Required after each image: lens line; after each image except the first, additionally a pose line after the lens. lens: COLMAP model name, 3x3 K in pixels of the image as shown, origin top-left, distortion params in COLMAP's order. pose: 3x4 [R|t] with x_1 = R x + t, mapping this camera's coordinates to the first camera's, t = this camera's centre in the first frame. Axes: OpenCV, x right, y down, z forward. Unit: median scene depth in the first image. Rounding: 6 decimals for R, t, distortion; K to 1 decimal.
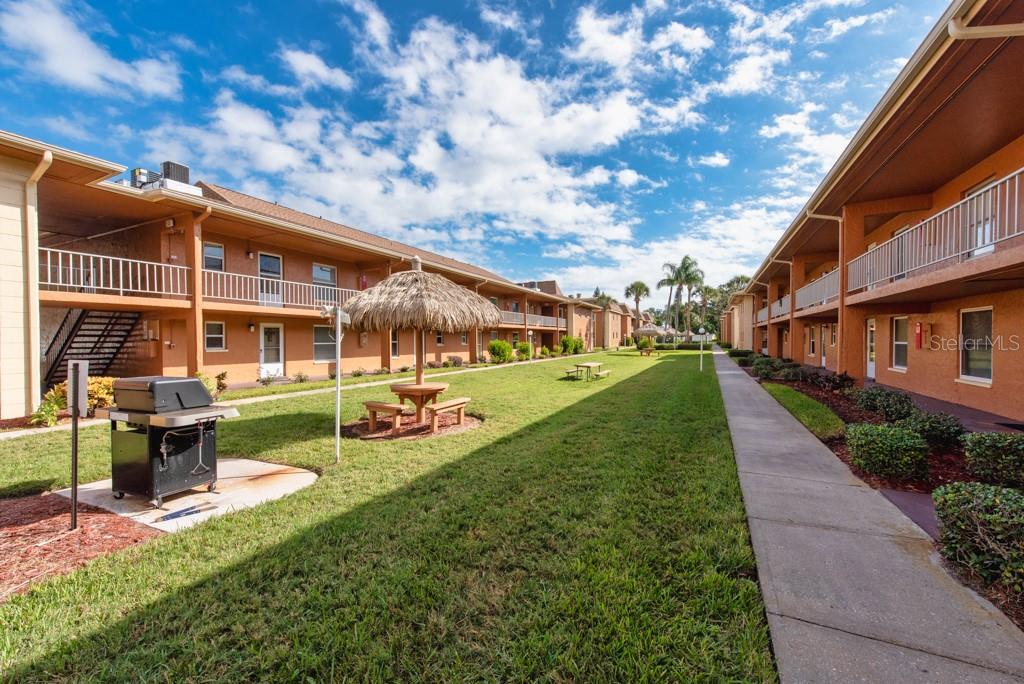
lens RADIAL K [[403.4, 0, 517.4], [0, 403.4, 344.0], [0, 0, 1]] dist [0.013314, -0.004623]
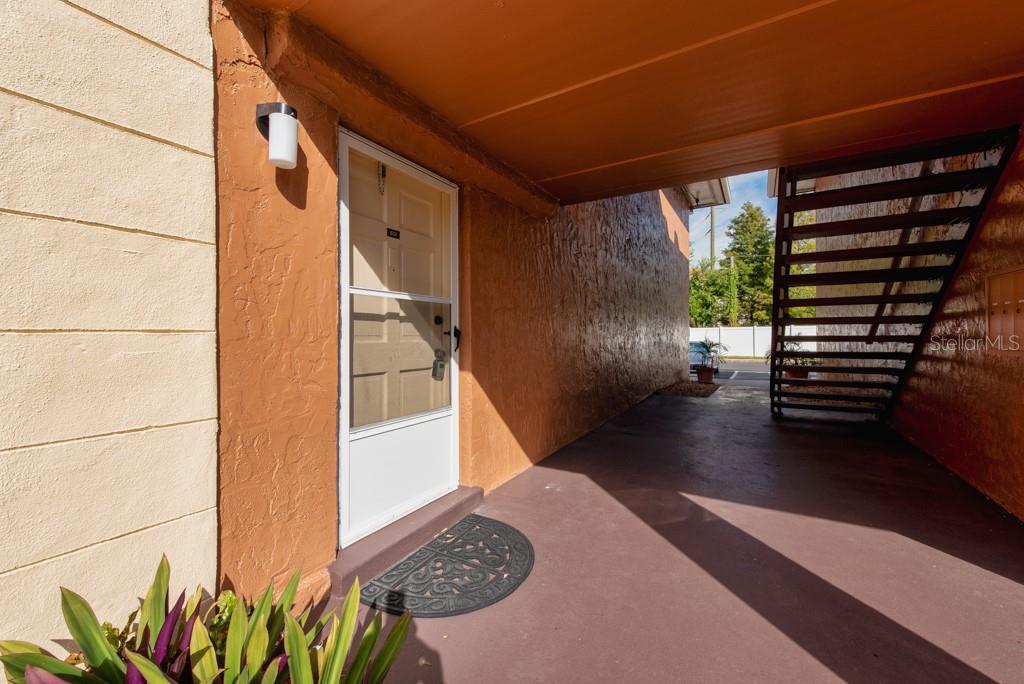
lens RADIAL K [[412.8, 0, 517.2], [0, 412.8, 333.5], [0, 0, 1]] dist [-0.000178, -0.000066]
pose [[-0.074212, 0.003781, -0.997235, -1.024940], [-0.006904, 0.999967, 0.004305, 0.030465], [0.997219, 0.007204, -0.074184, 1.121205]]
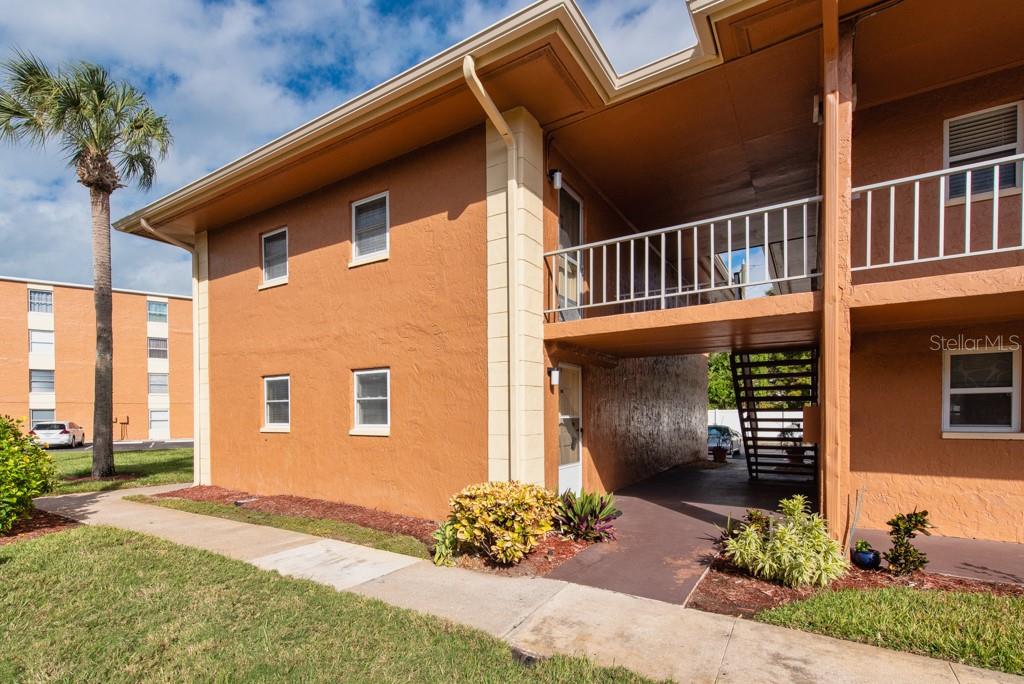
lens RADIAL K [[485.6, 0, 494.4], [0, 485.6, 417.7], [0, 0, 1]] dist [0.011374, -0.001149]
pose [[-0.124973, 0.016423, -0.992024, -0.454665], [-0.003675, 0.999848, 0.017016, -0.004810], [0.992153, 0.005772, -0.124894, 1.005559]]
